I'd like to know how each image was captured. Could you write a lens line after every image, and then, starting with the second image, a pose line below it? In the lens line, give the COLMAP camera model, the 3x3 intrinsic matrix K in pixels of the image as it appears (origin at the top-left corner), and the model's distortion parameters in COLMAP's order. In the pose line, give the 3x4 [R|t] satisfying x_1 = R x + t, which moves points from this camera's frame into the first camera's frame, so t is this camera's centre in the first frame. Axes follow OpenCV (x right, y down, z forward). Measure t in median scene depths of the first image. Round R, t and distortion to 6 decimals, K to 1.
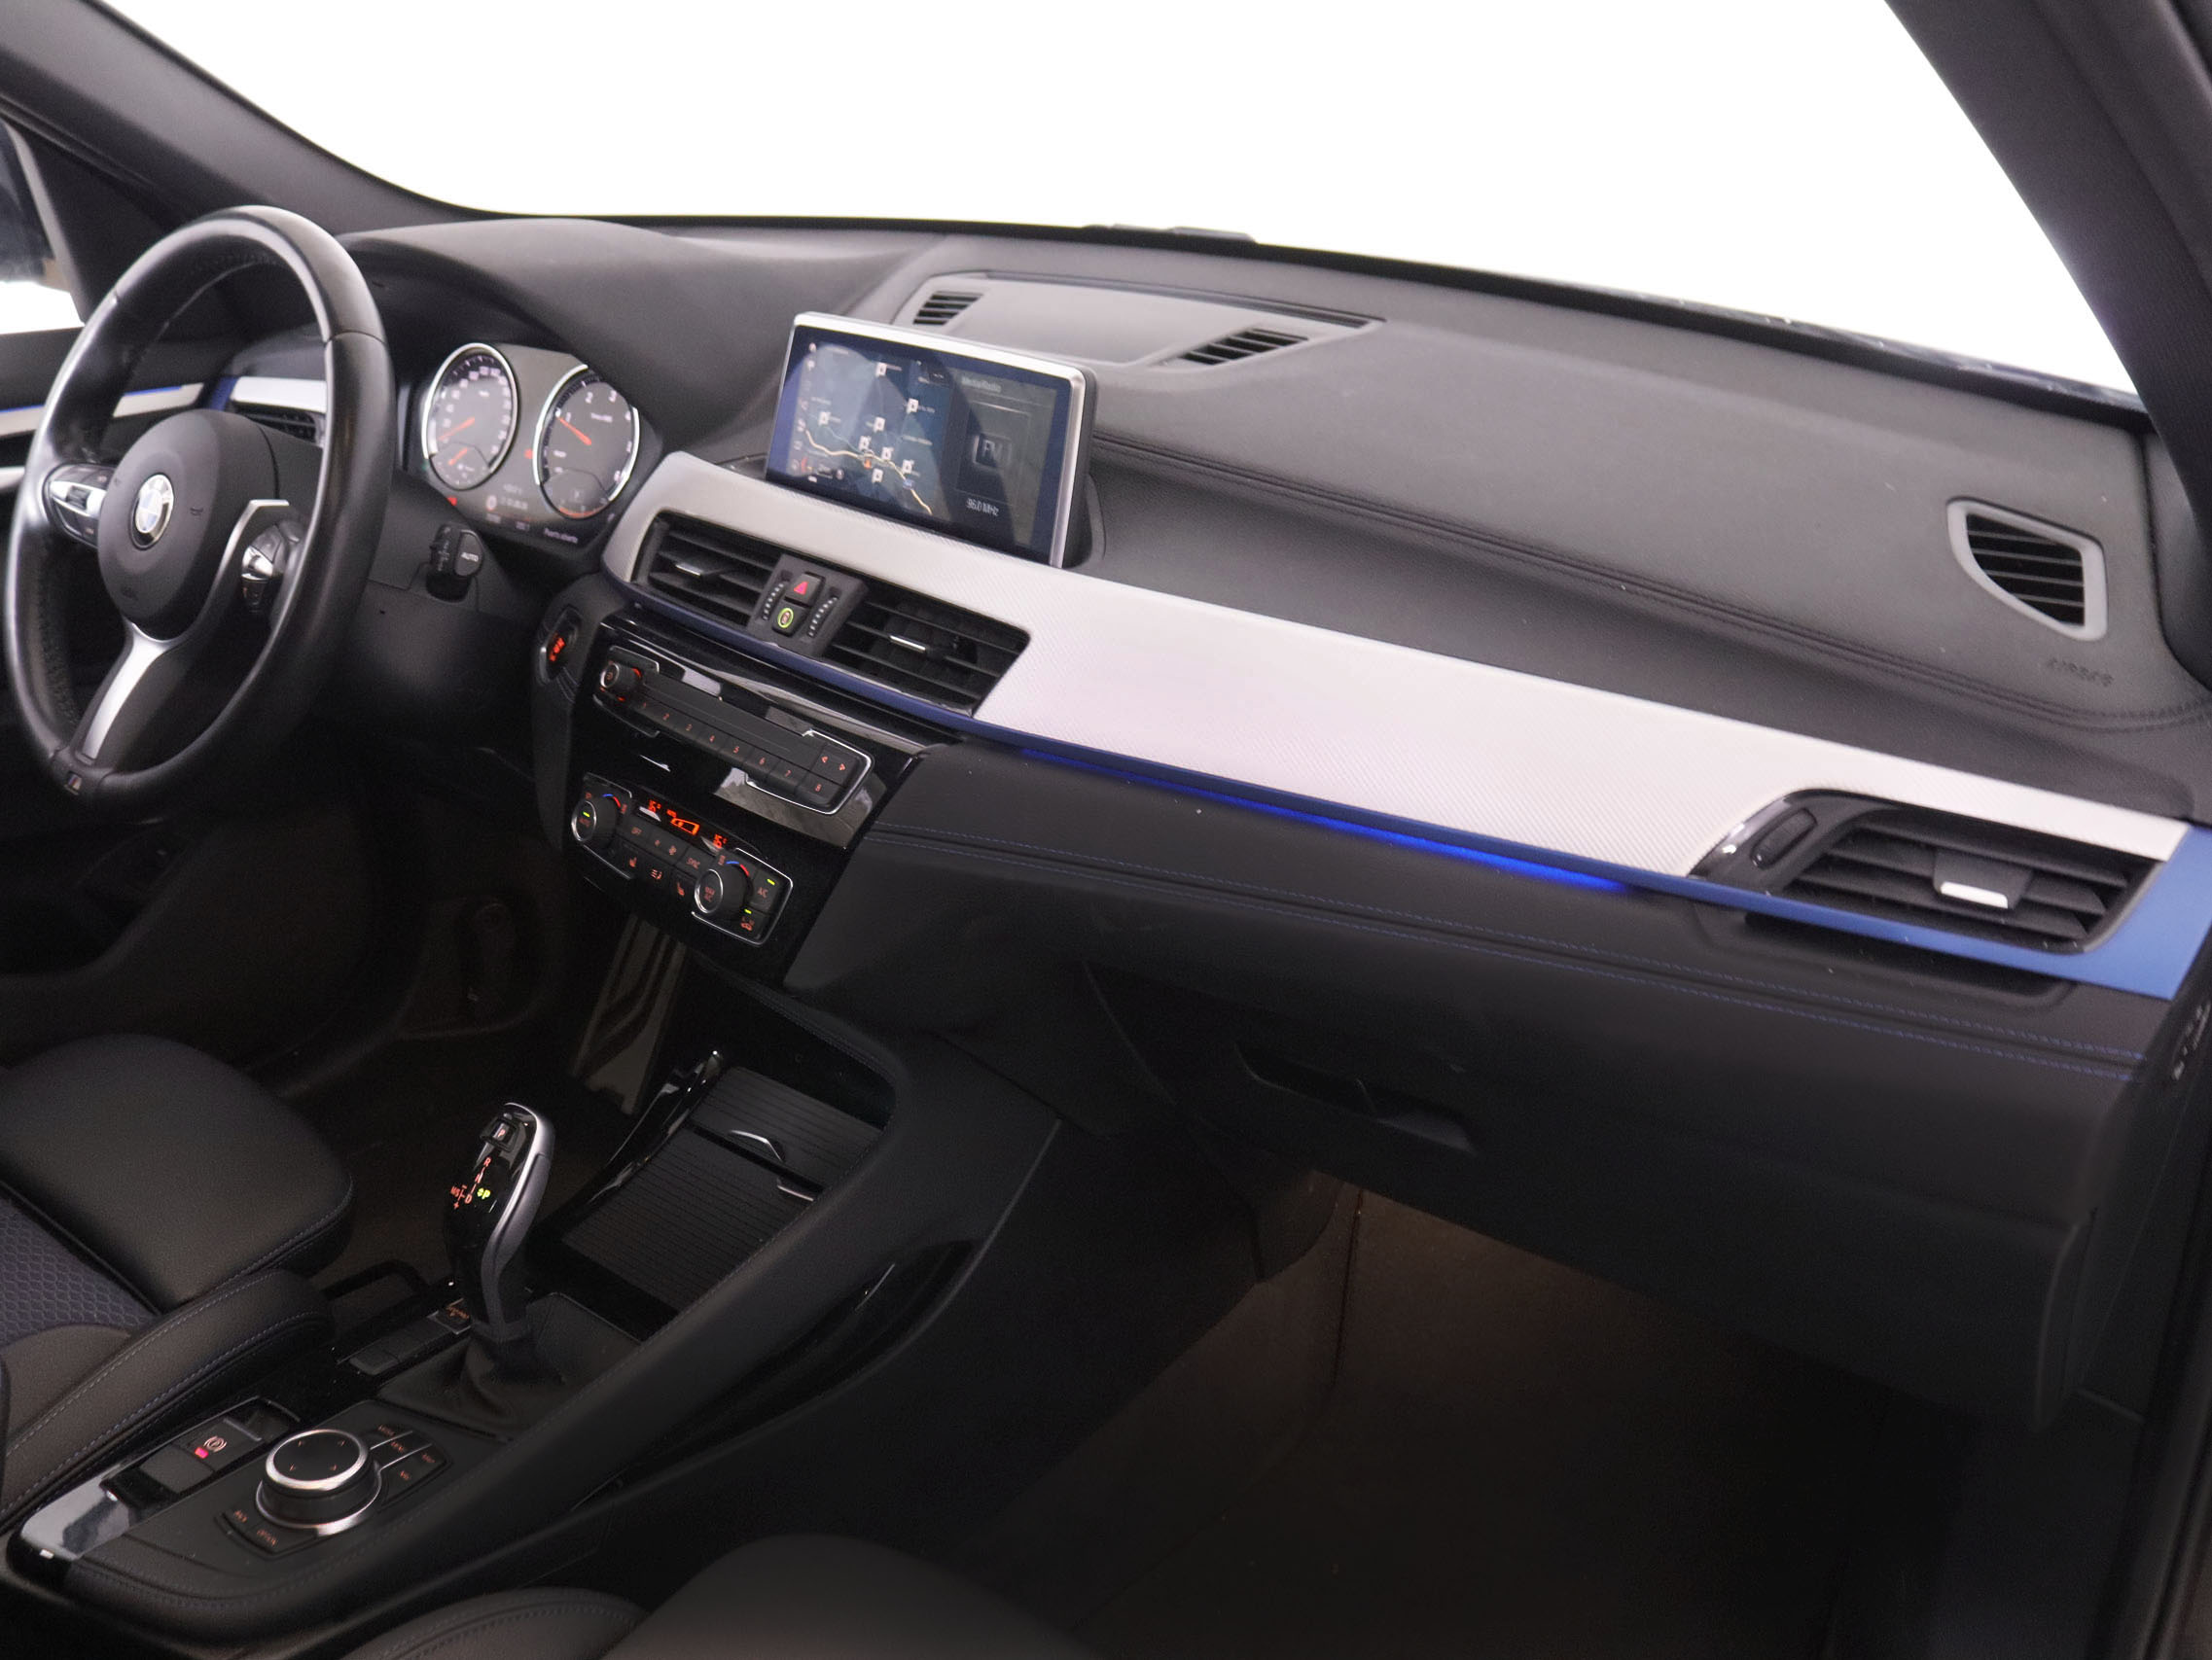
lens RADIAL K [[2003.6, 0, 1108.0], [0, 2003.6, 846.4], [0, 0, 1]] dist [-0.158390, 0.056994]
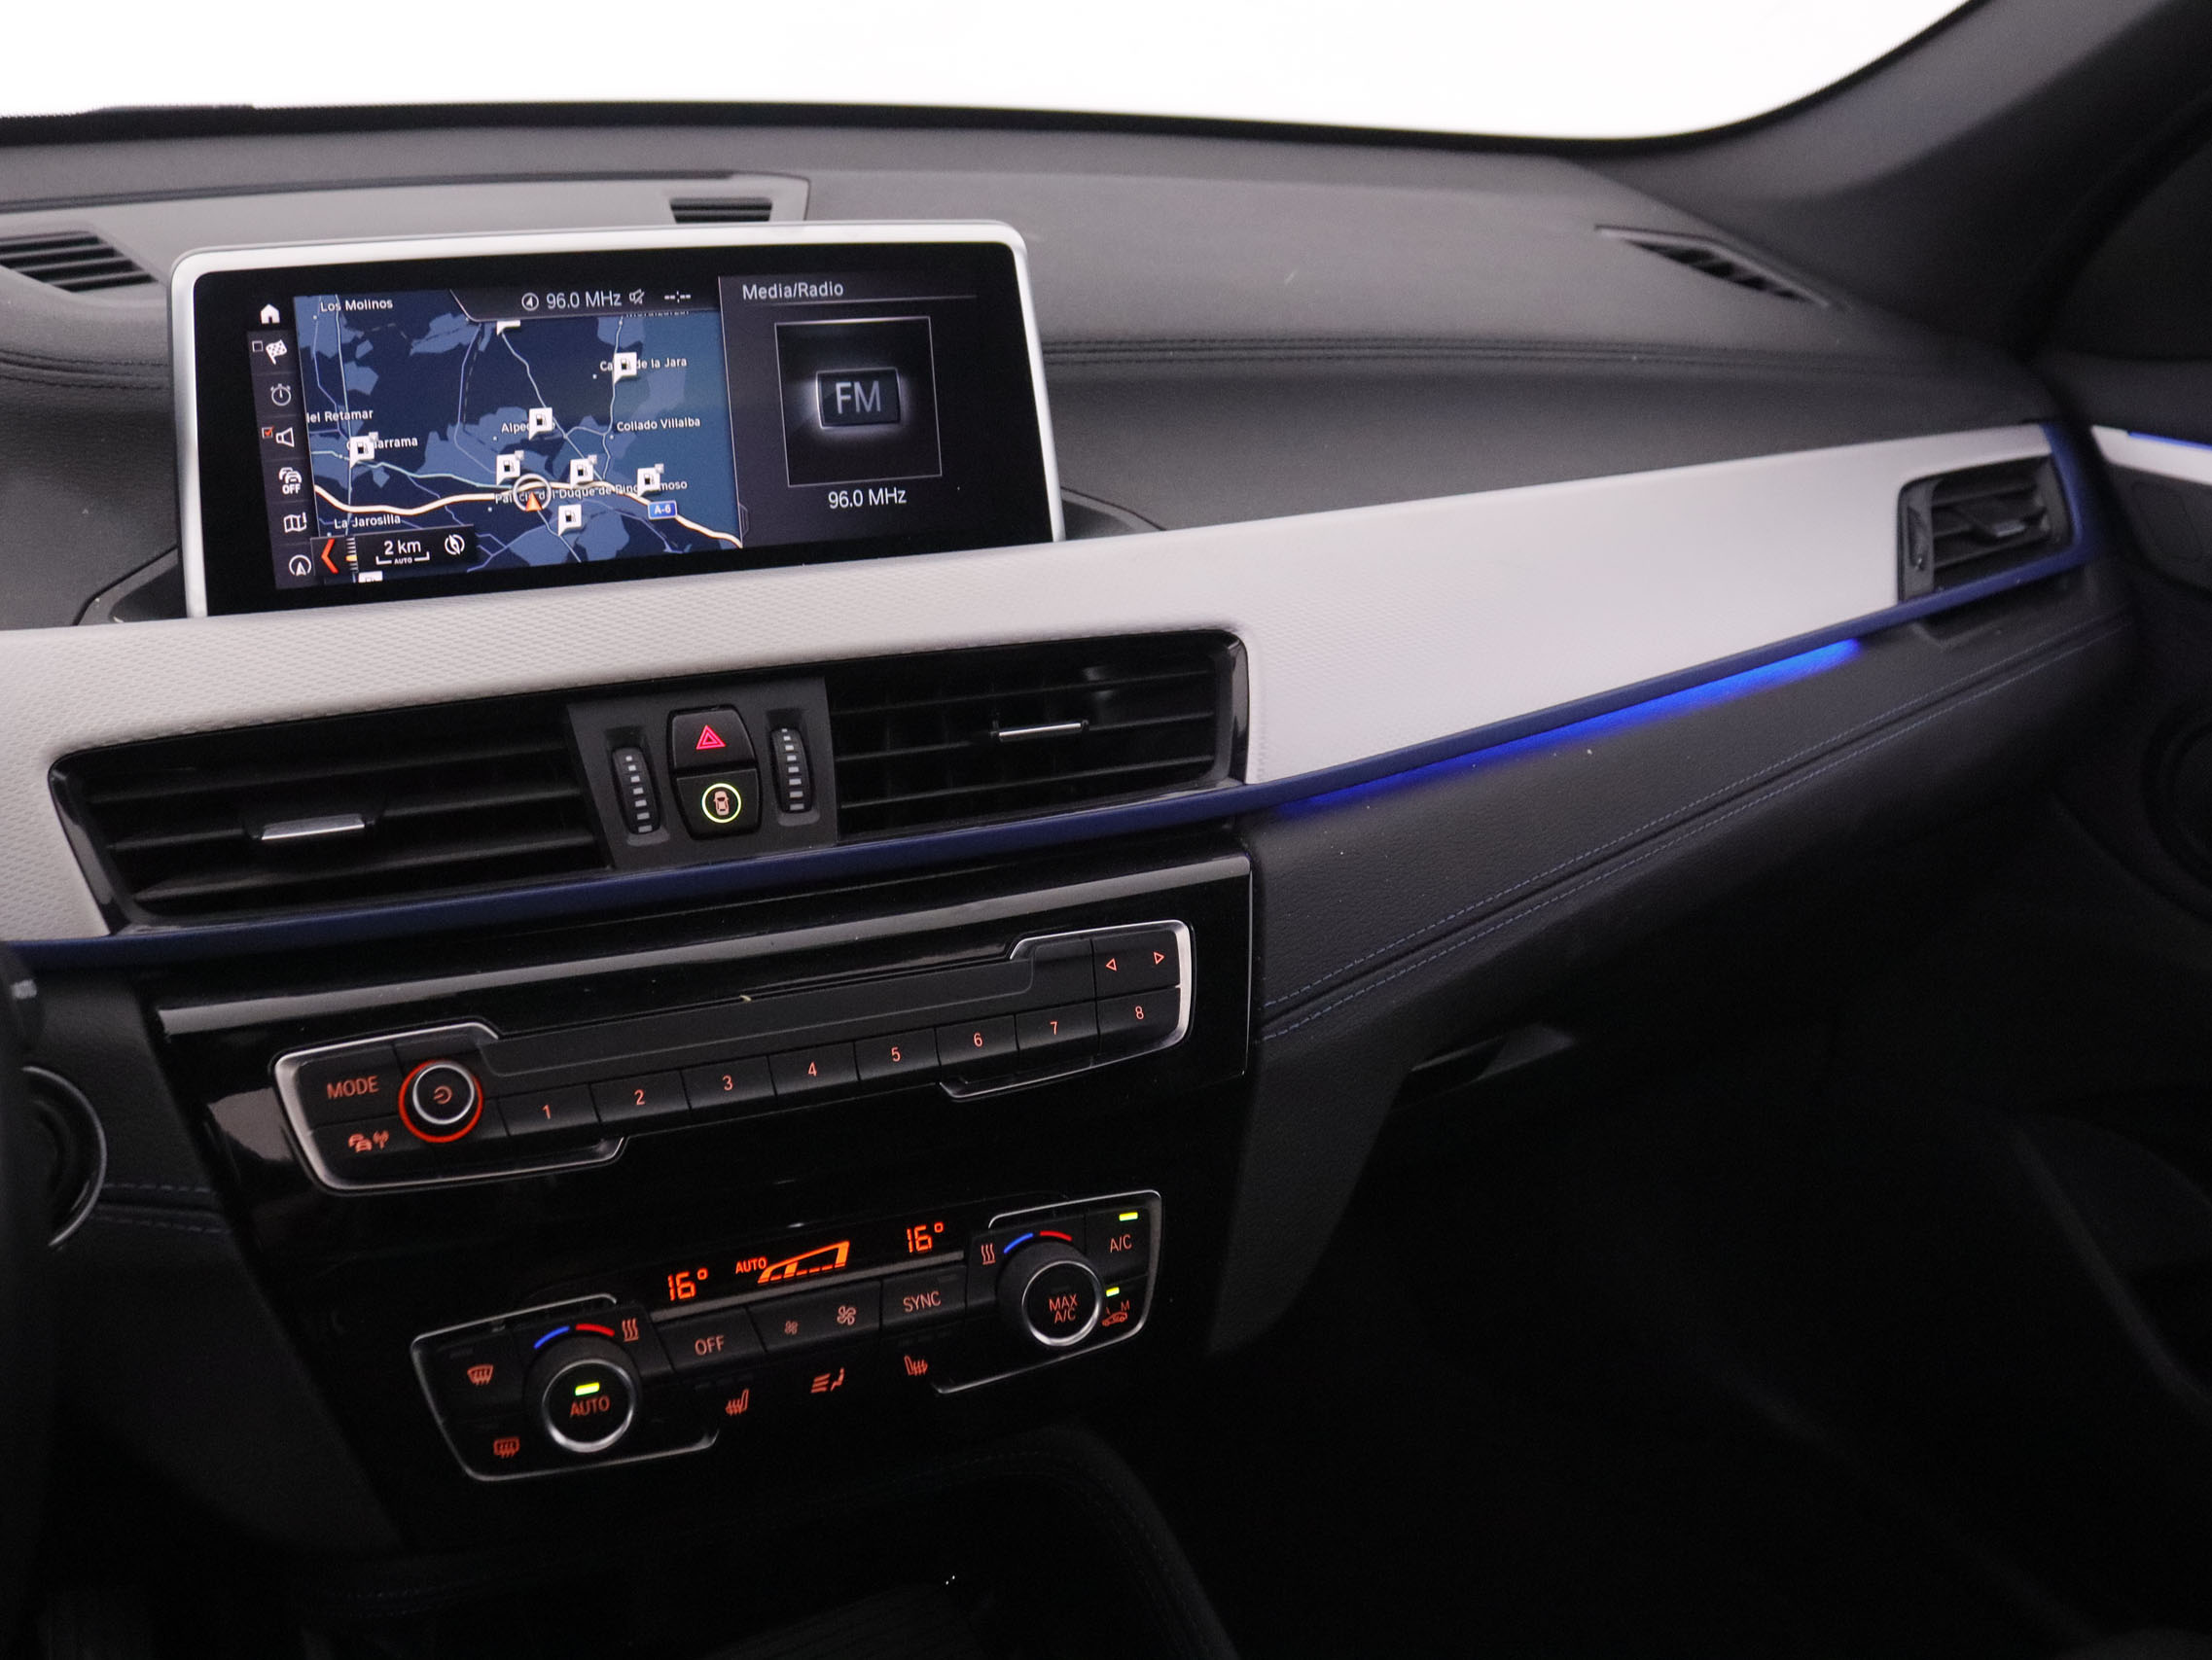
lens RADIAL K [[2003.6, 0, 1122.8], [0, 2003.6, 817.8], [0, 0, 1]] dist [-0.158390, 0.056994]
pose [[0.364494, -0.362135, 0.857906, -0.539706], [0.356130, 0.905459, 0.230901, -0.185900], [-0.860416, 0.221364, 0.459002, 0.670021]]
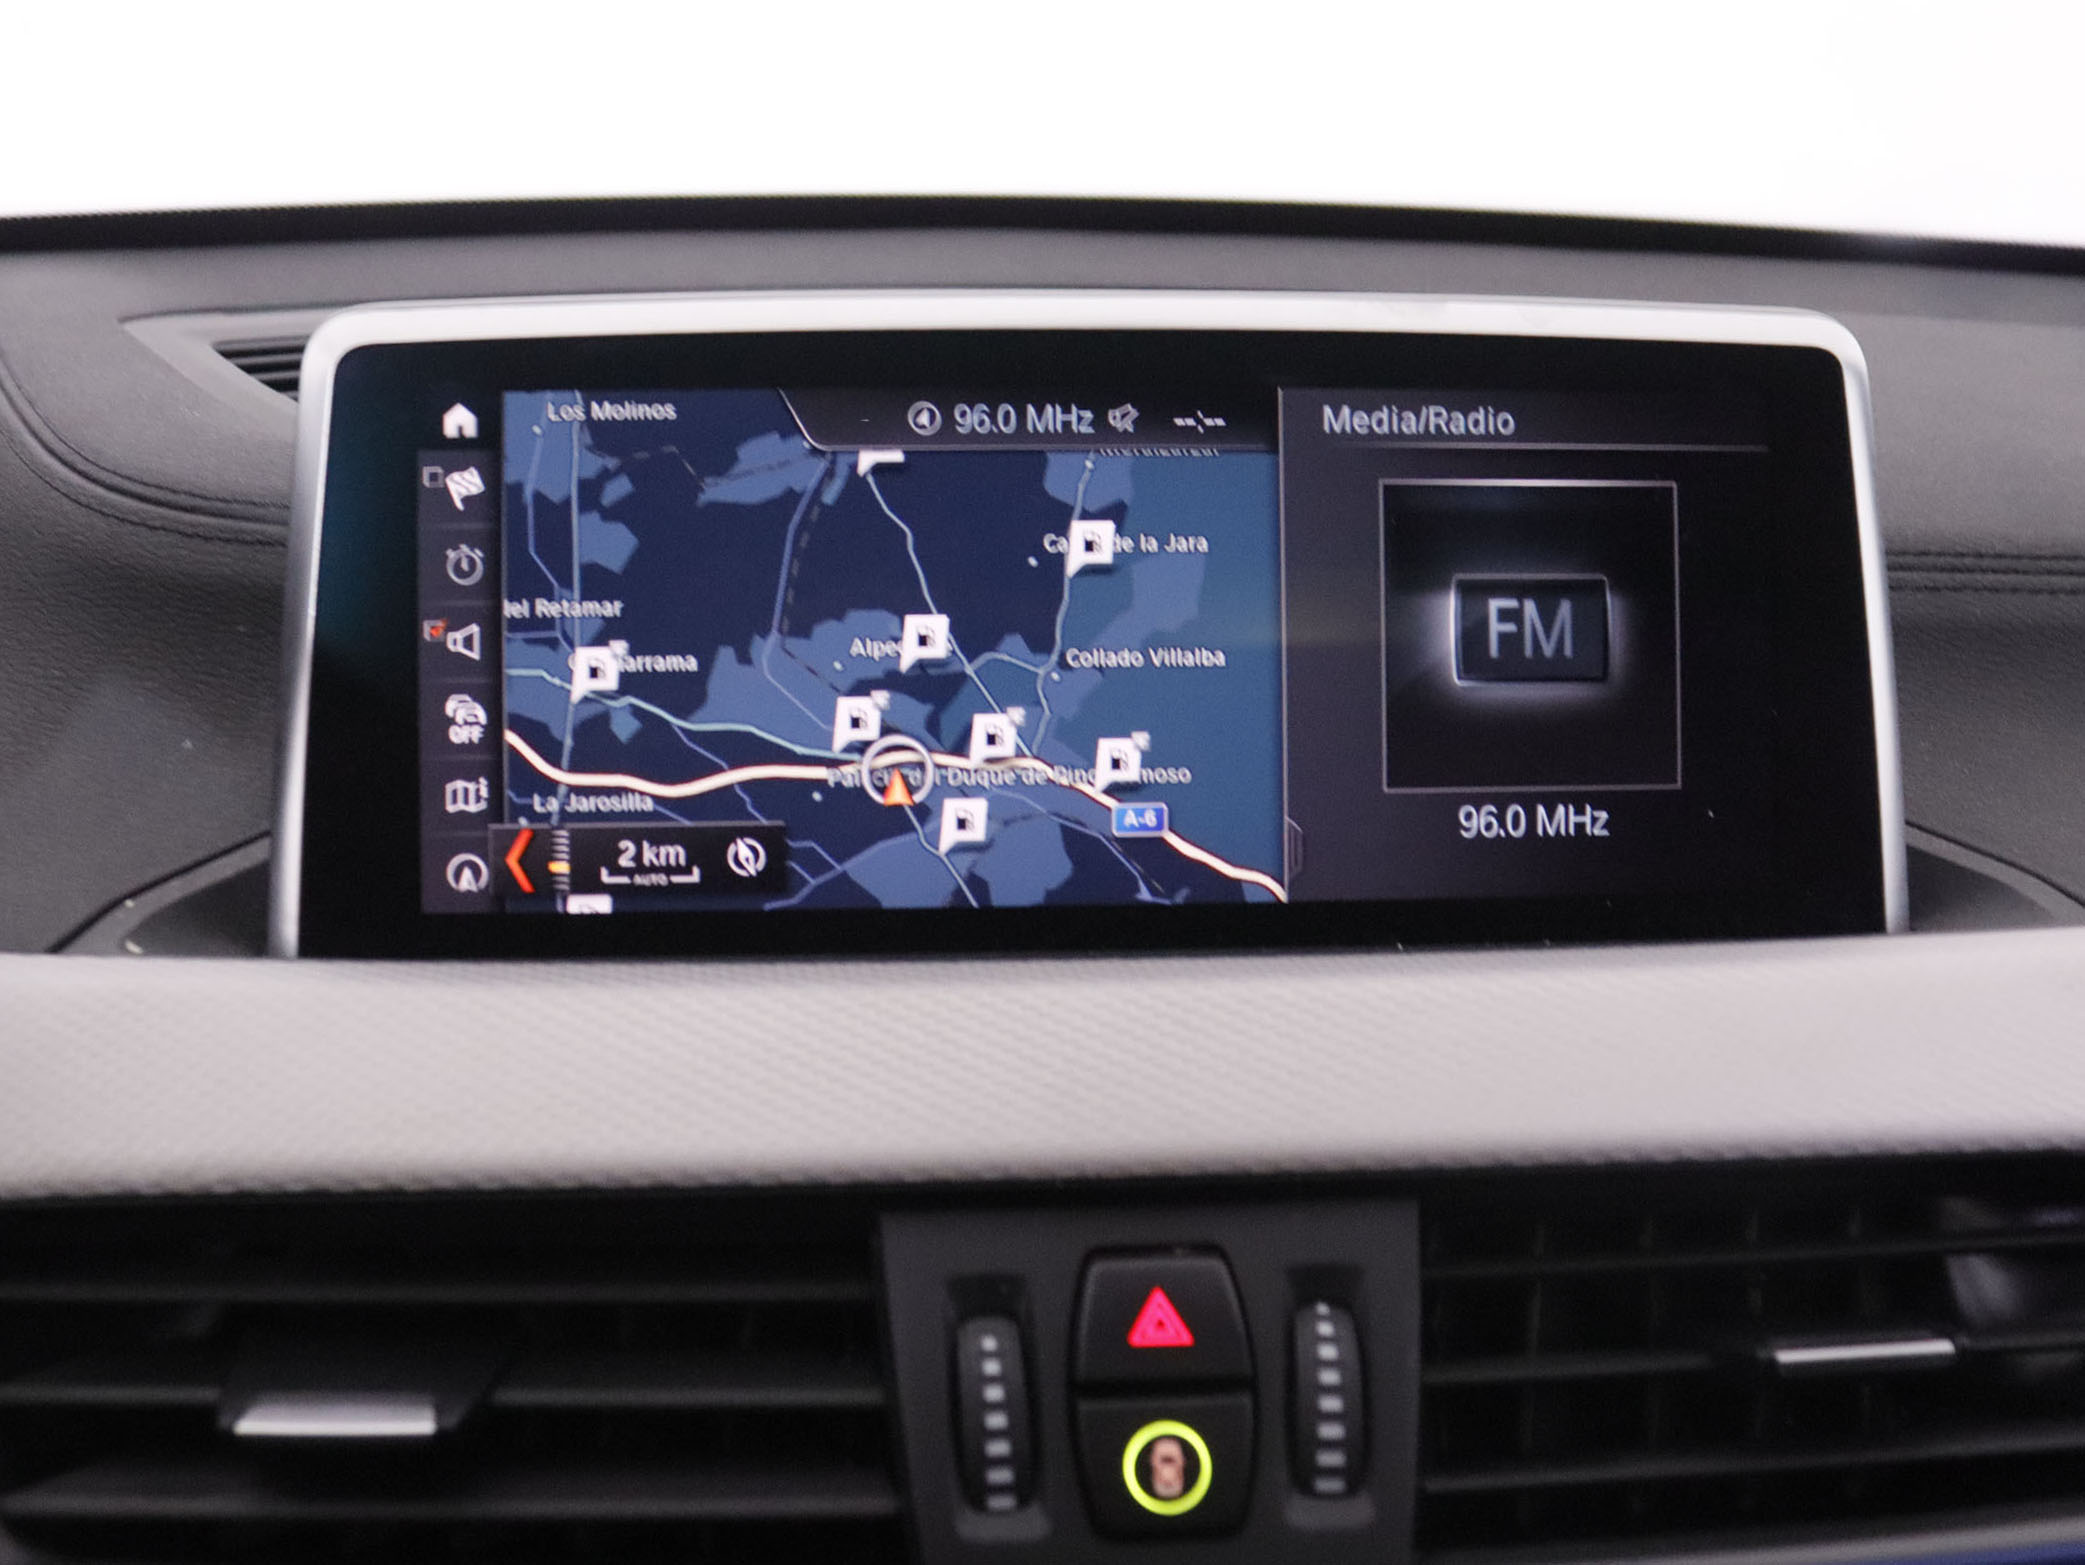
lens RADIAL K [[1888.8, 0, 1115.8], [0, 1888.8, 807.7], [0, 0, 1]] dist [-0.158390, 0.056994]
pose [[0.648422, -0.215040, 0.730278, -0.296637], [0.312514, 0.949910, 0.002229, -0.185307], [-0.694178, 0.226777, 0.683146, 0.821030]]
